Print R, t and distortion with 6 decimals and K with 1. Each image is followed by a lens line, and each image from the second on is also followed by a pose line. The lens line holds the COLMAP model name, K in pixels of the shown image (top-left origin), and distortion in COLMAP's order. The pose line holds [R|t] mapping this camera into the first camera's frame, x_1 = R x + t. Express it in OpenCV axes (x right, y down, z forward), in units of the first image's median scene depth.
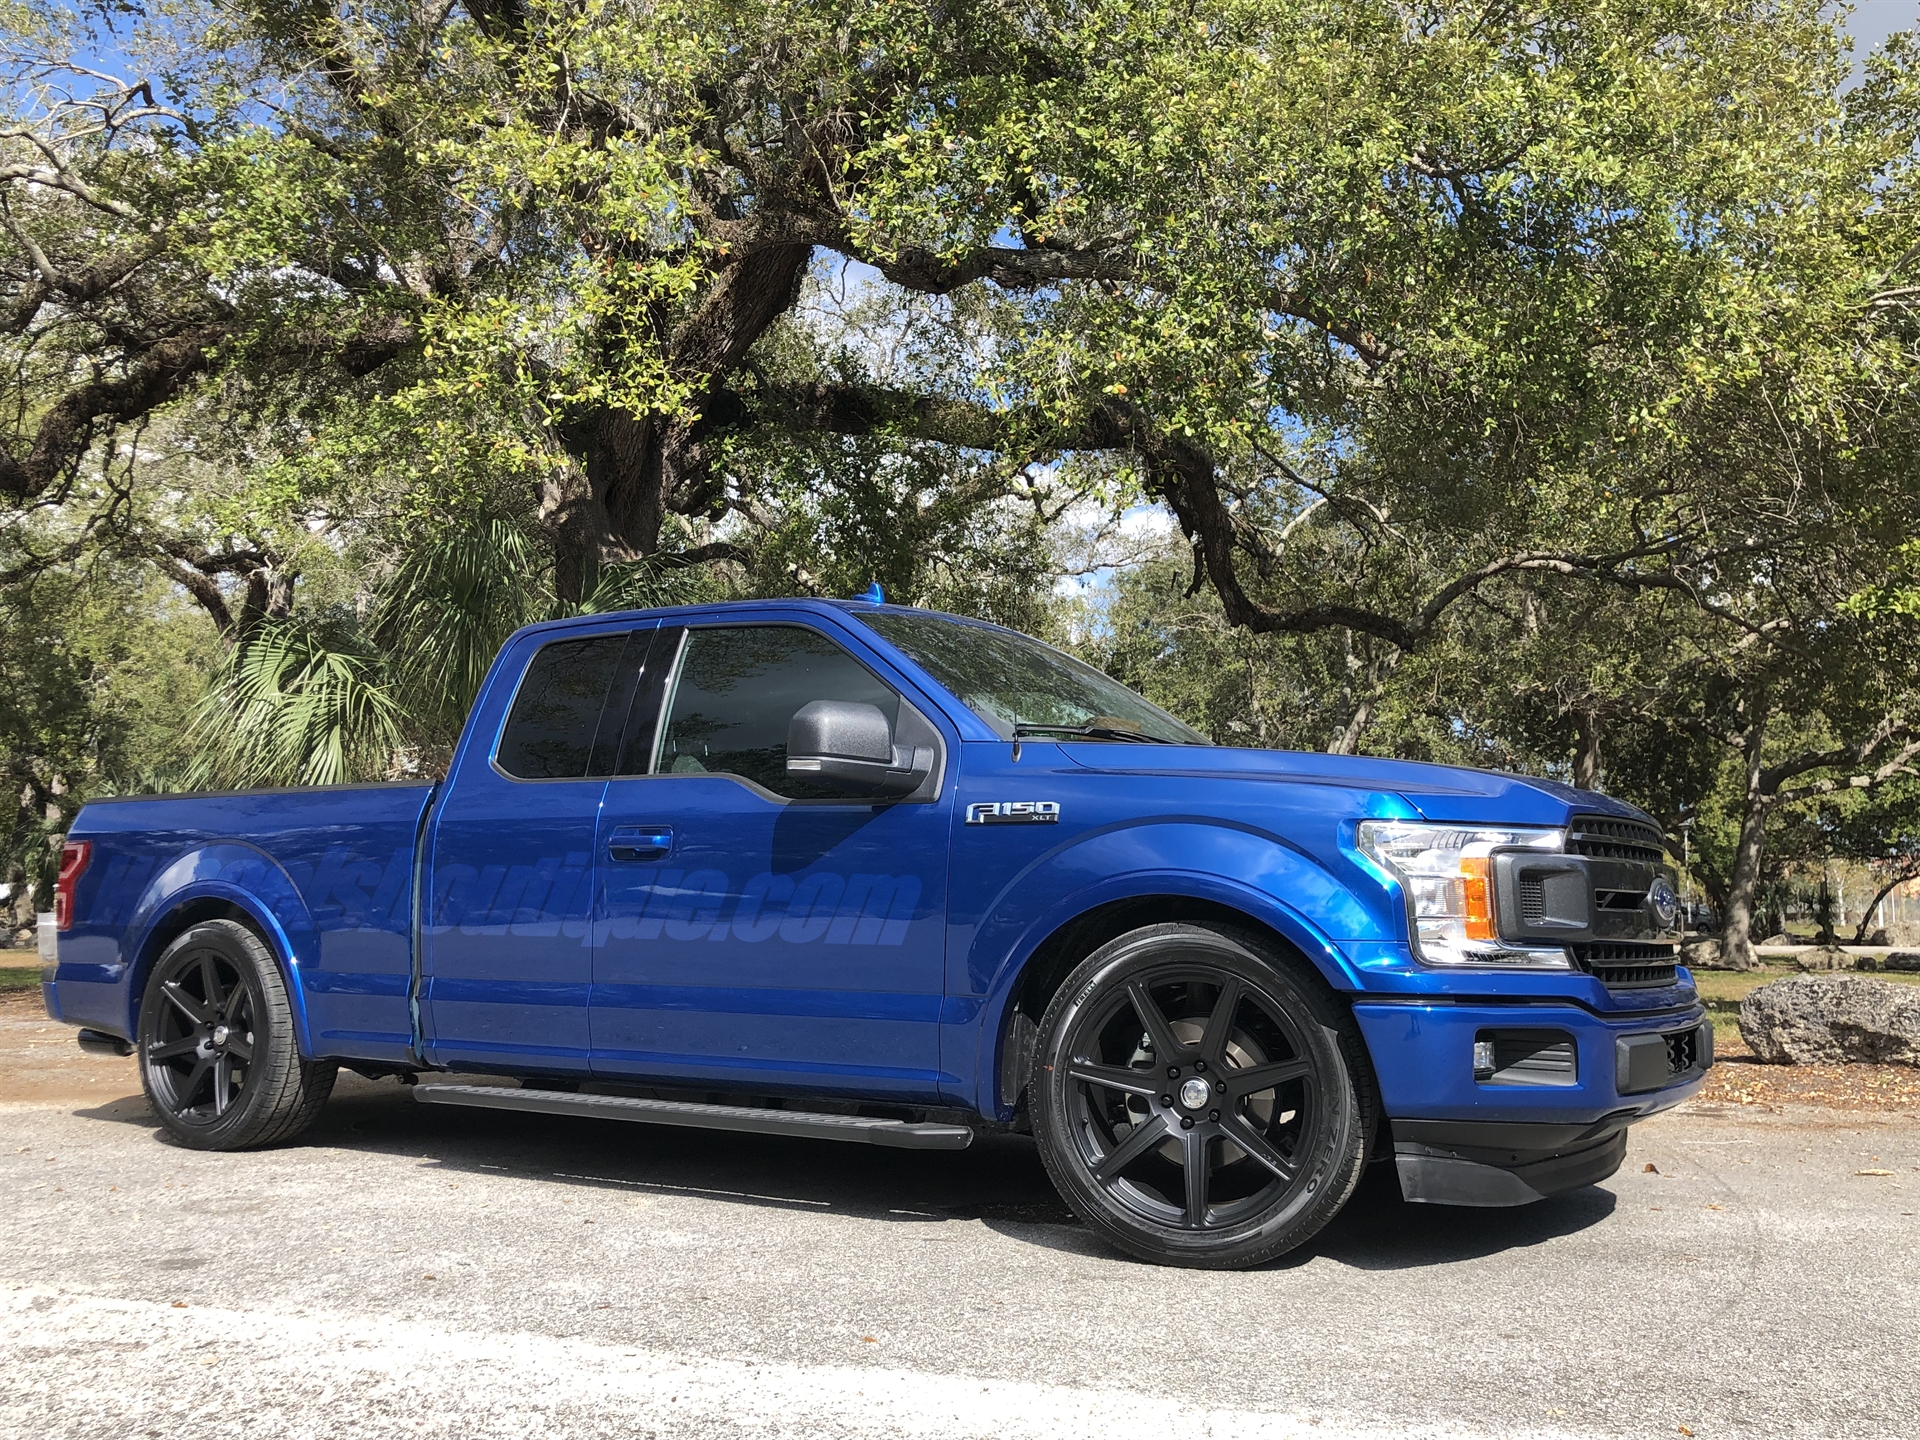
lens RADIAL K [[1750.7, 0, 953.9], [0, 1750.7, 719.7], [0, 0, 1]] dist [0.031274, -0.017513]
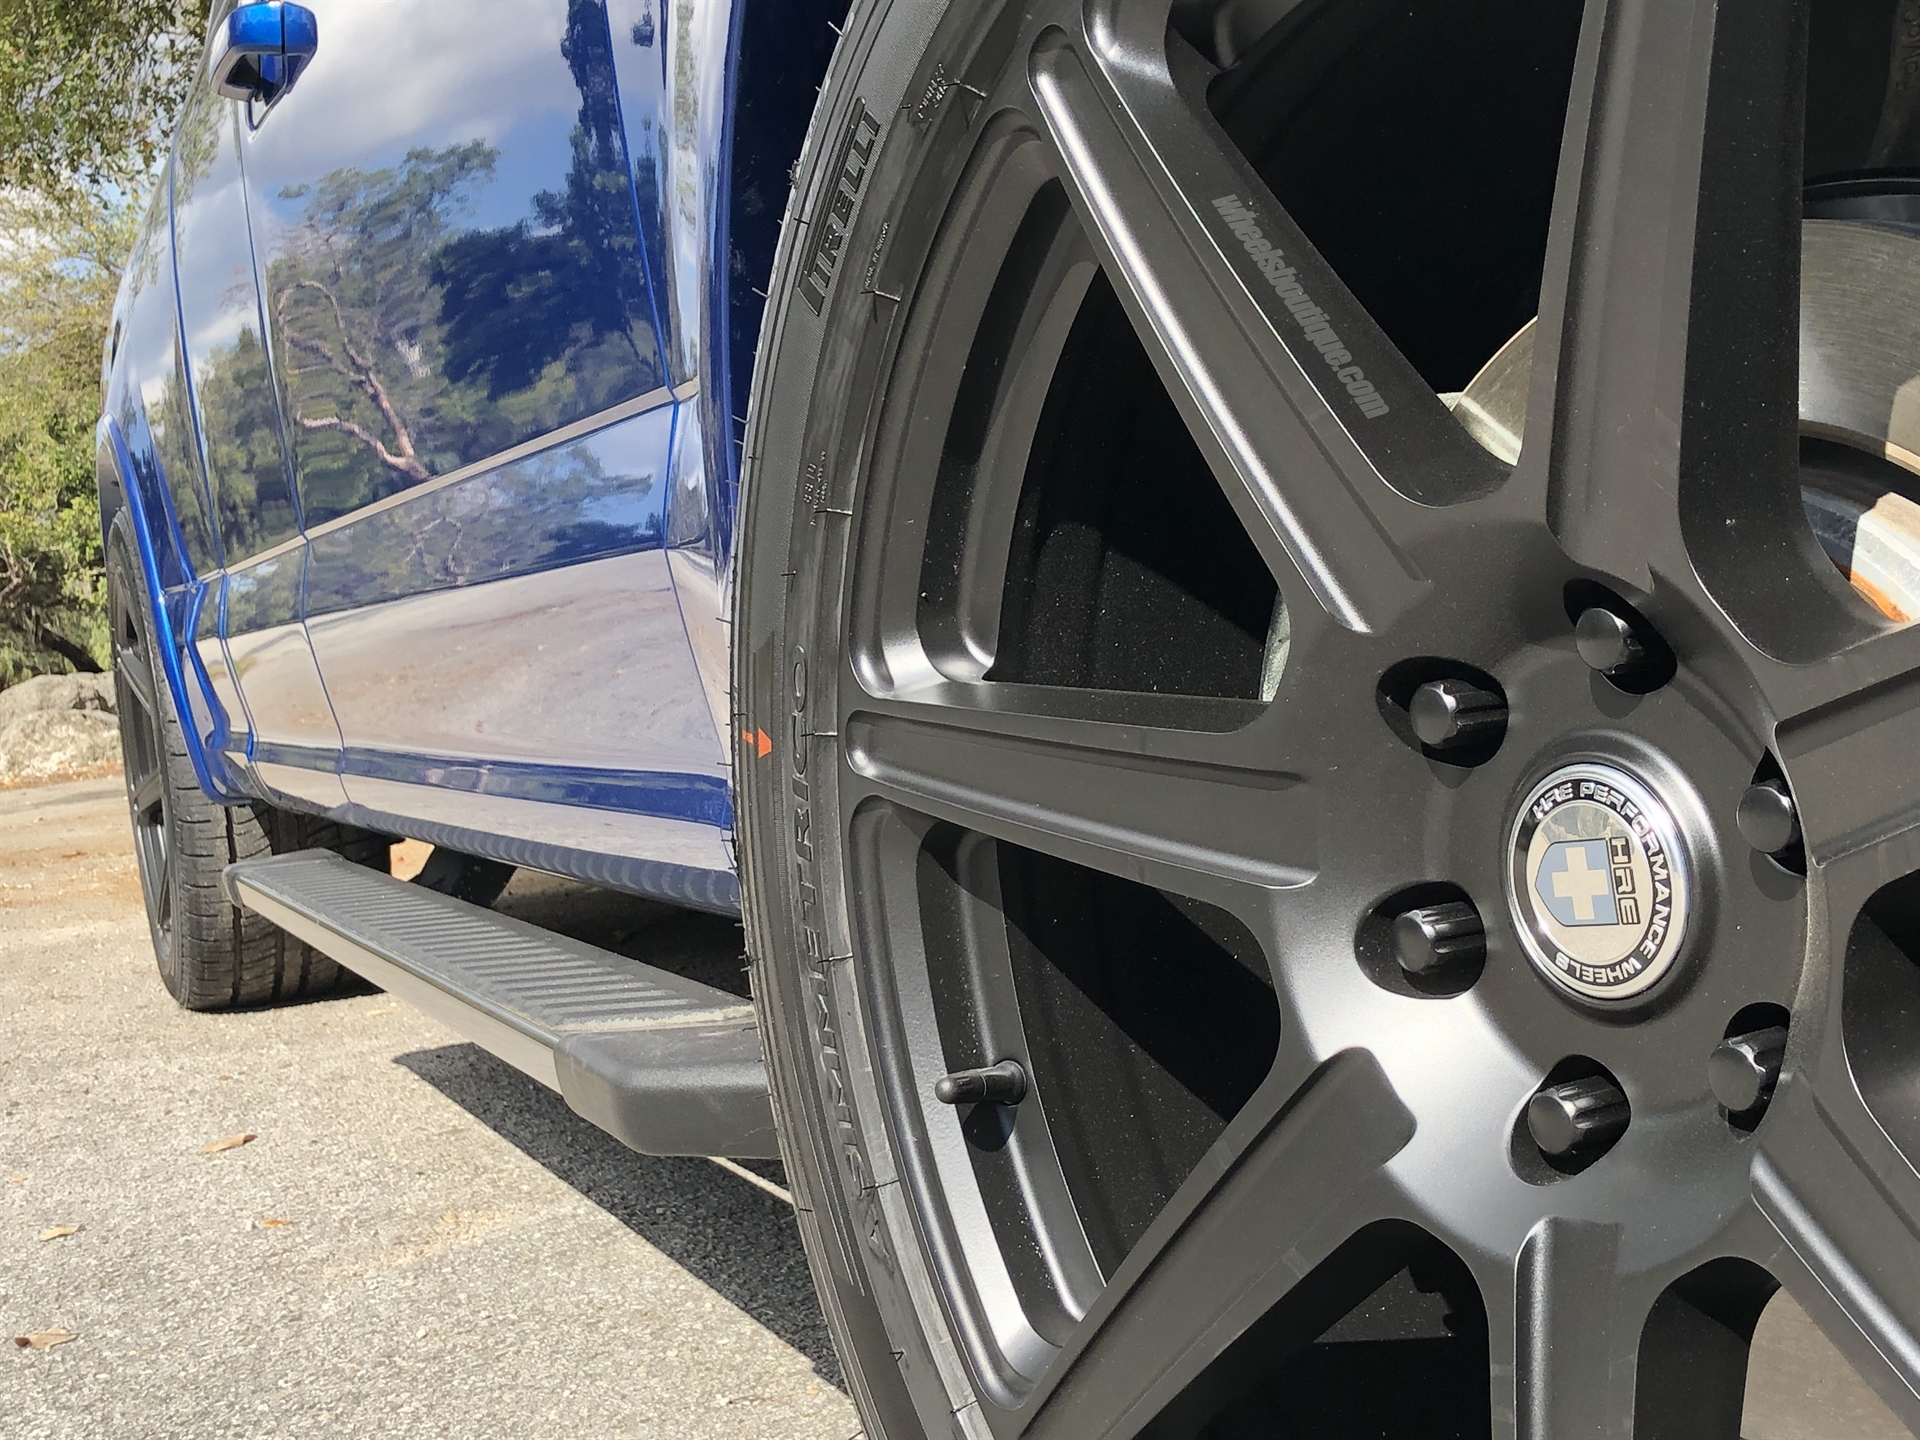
lens RADIAL K [[2662.5, 0, 959.5], [0, 2662.5, 715.9], [0, 0, 1]] dist [0.281630, -1.186161]
pose [[0.809823, -0.074246, -0.581957, 0.141259], [0.184808, 0.973742, 0.132941, 0.117197], [0.556805, -0.215209, 0.802280, 0.571708]]
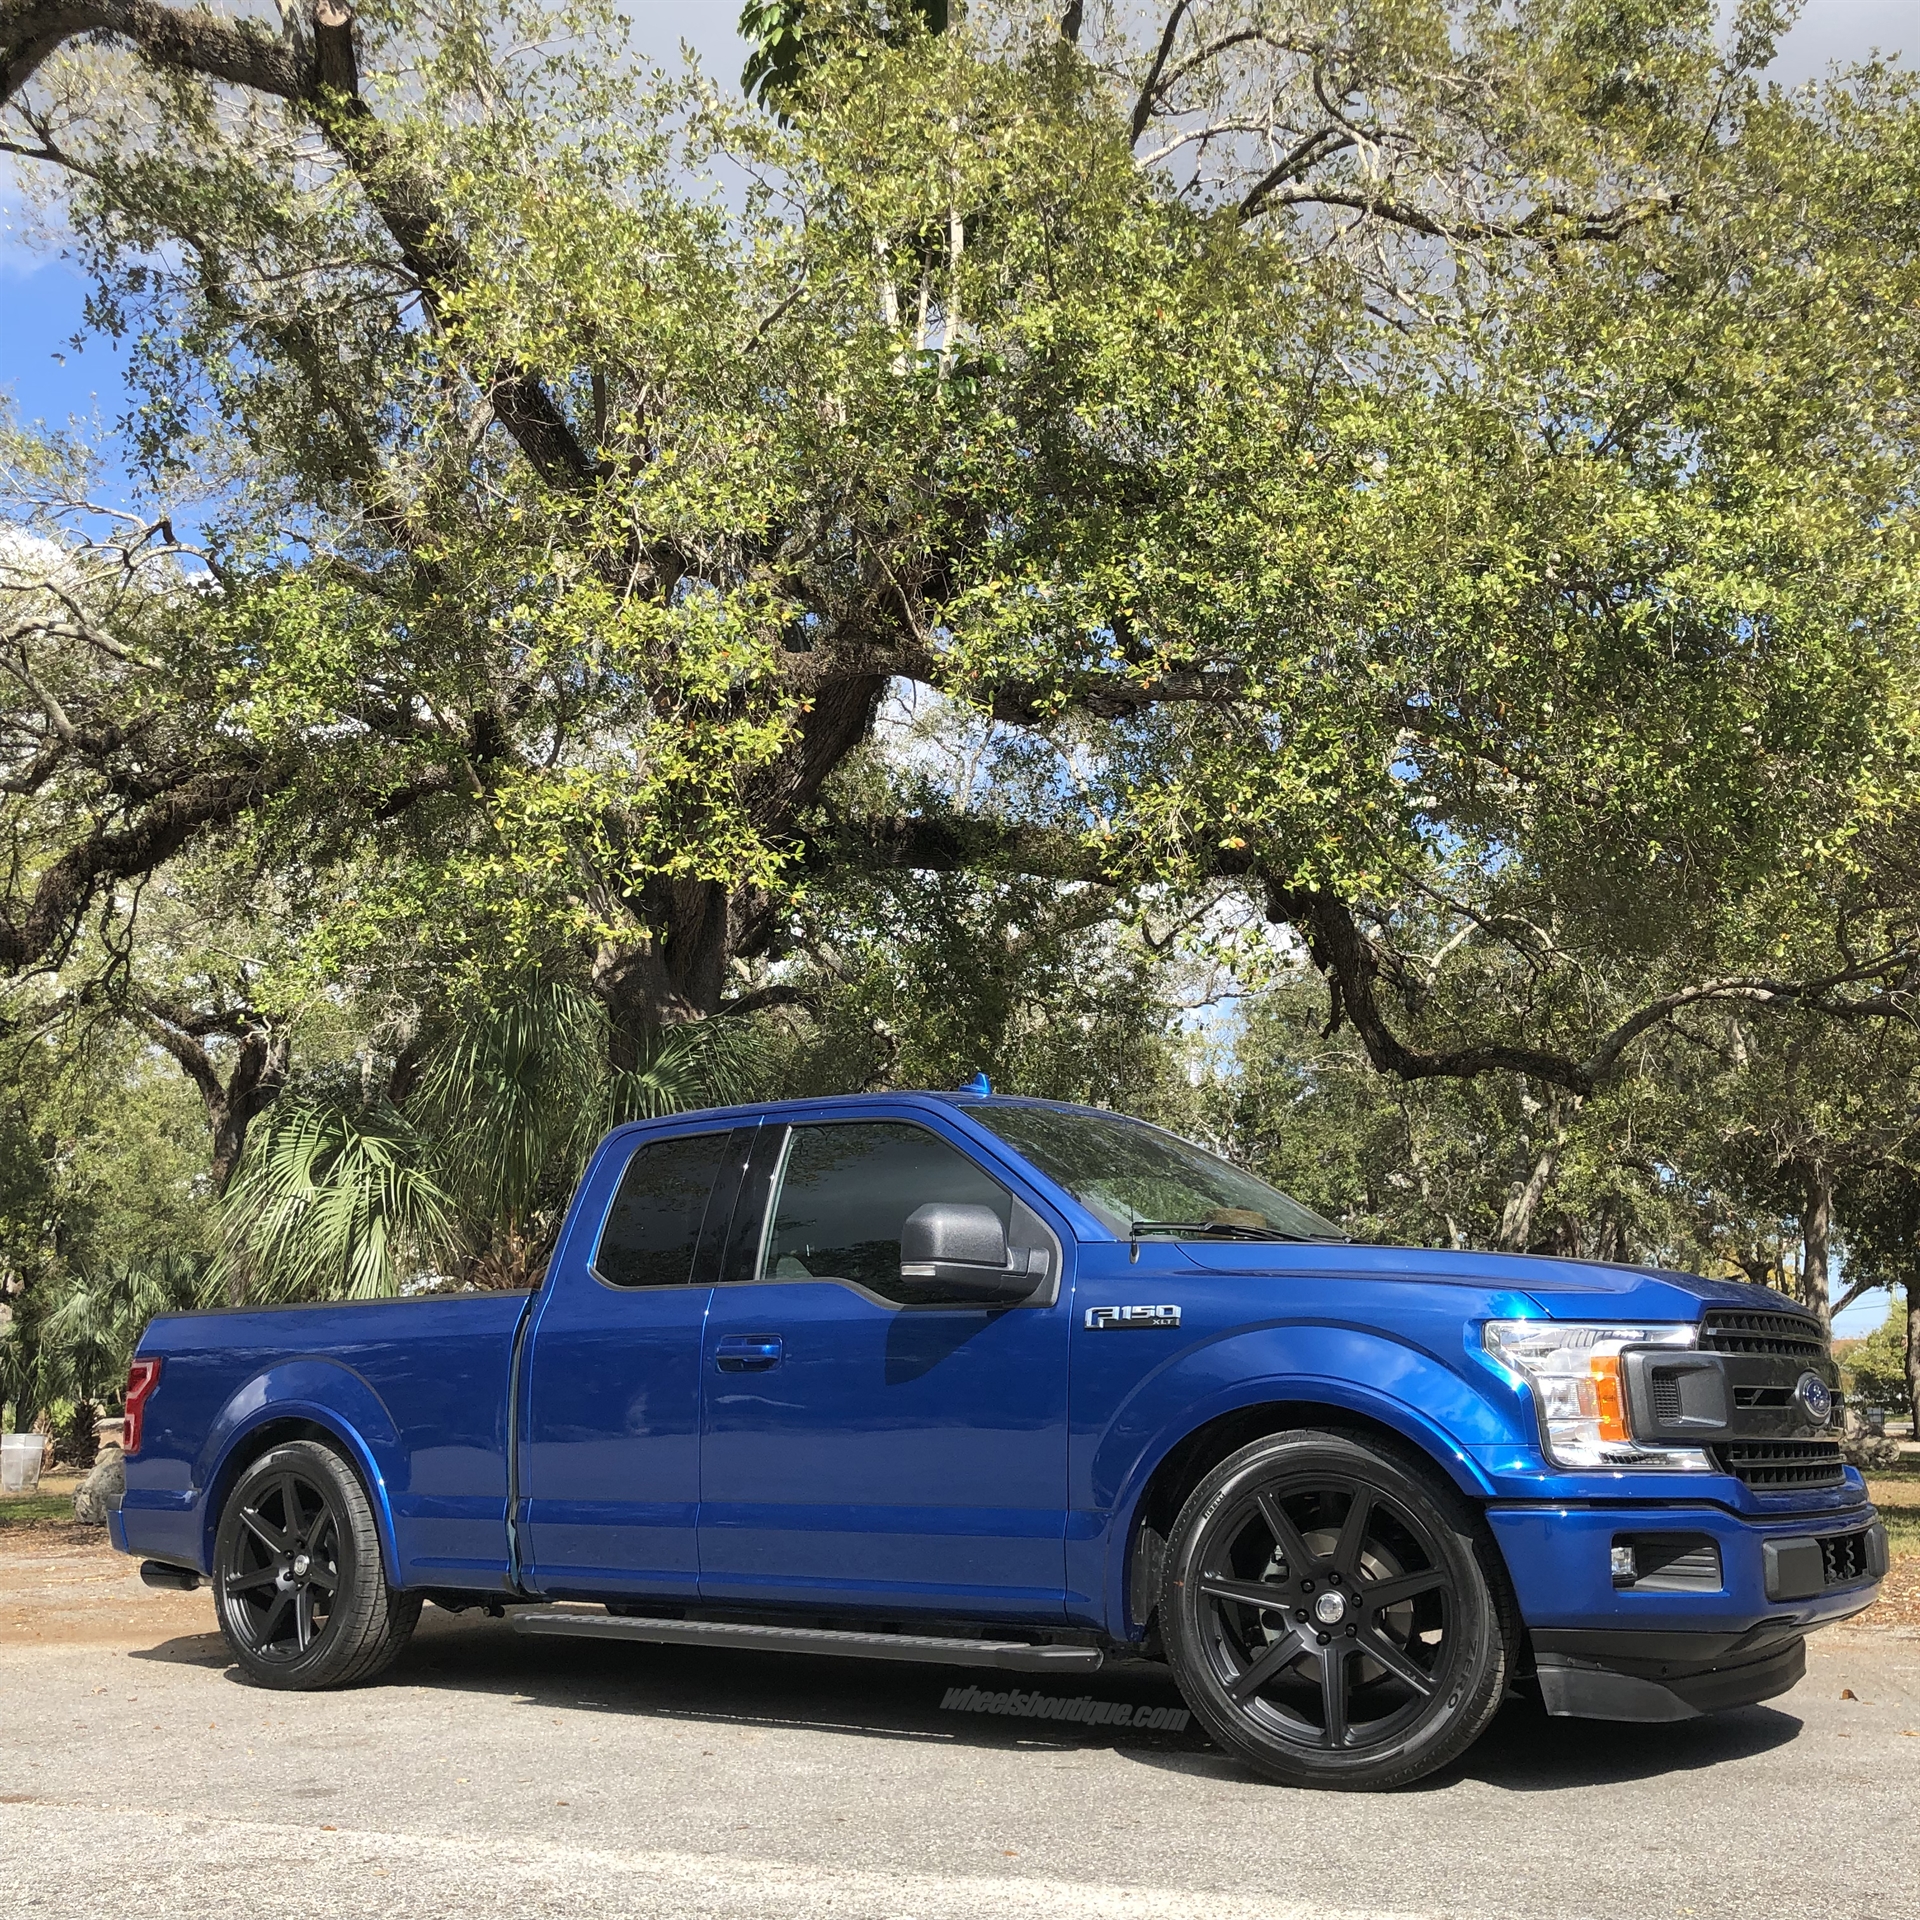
lens RADIAL K [[2109.3, 0, 965.8], [0, 2109.3, 957.6], [0, 0, 1]] dist [0.009857, 0.007209]
pose [[0.998934, -0.025173, -0.038688, -0.007291], [0.020991, 0.994257, -0.104940, -0.018540], [0.041107, 0.104016, 0.993726, -0.146539]]
